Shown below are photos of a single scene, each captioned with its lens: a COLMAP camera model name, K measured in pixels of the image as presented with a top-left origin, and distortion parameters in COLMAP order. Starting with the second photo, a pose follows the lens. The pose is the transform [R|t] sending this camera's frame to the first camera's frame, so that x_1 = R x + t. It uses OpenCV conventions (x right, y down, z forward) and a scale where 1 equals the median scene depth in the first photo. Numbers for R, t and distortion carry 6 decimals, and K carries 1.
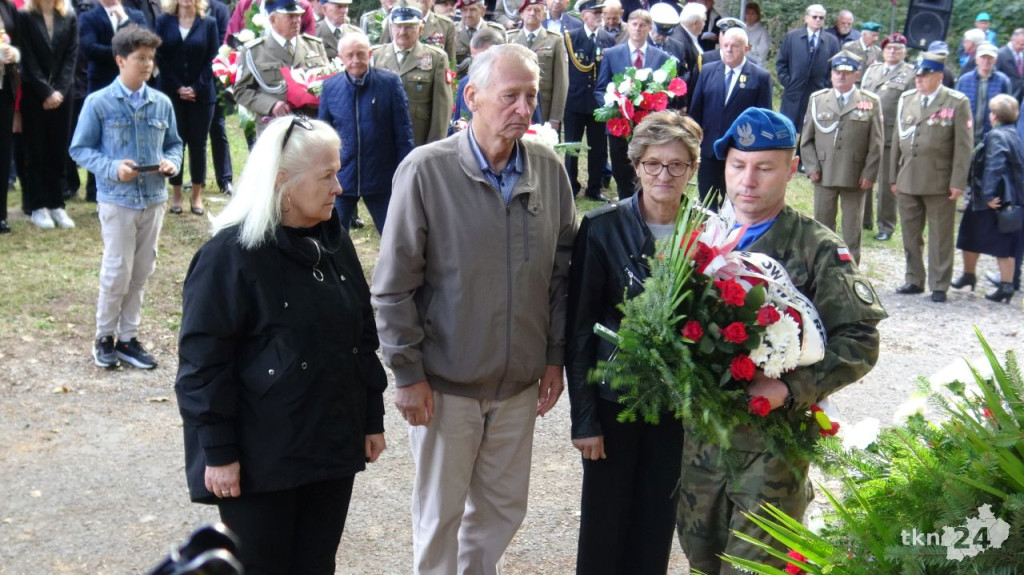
lens RADIAL K [[769.3, 0, 512.0], [0, 769.3, 287.5], [0, 0, 1]] dist [-0.032588, -0.000402]
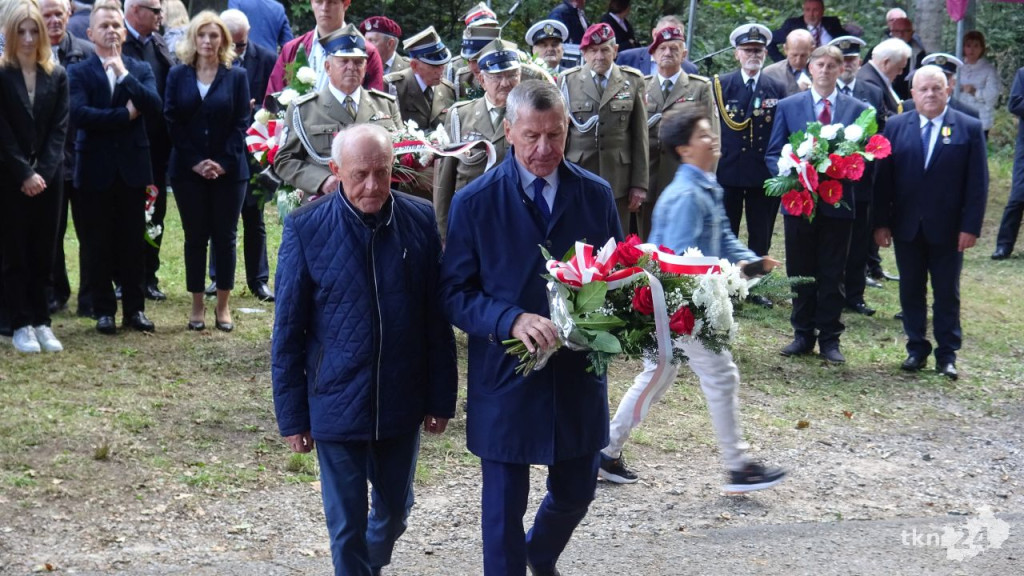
lens RADIAL K [[769.3, 0, 512.0], [0, 769.3, 288.0], [0, 0, 1]] dist [-0.032588, -0.000402]
pose [[0.999176, -0.018112, -0.036326, -0.104316], [0.015999, 0.998208, -0.057658, -0.090198], [0.037305, 0.057029, 0.997675, 0.265516]]
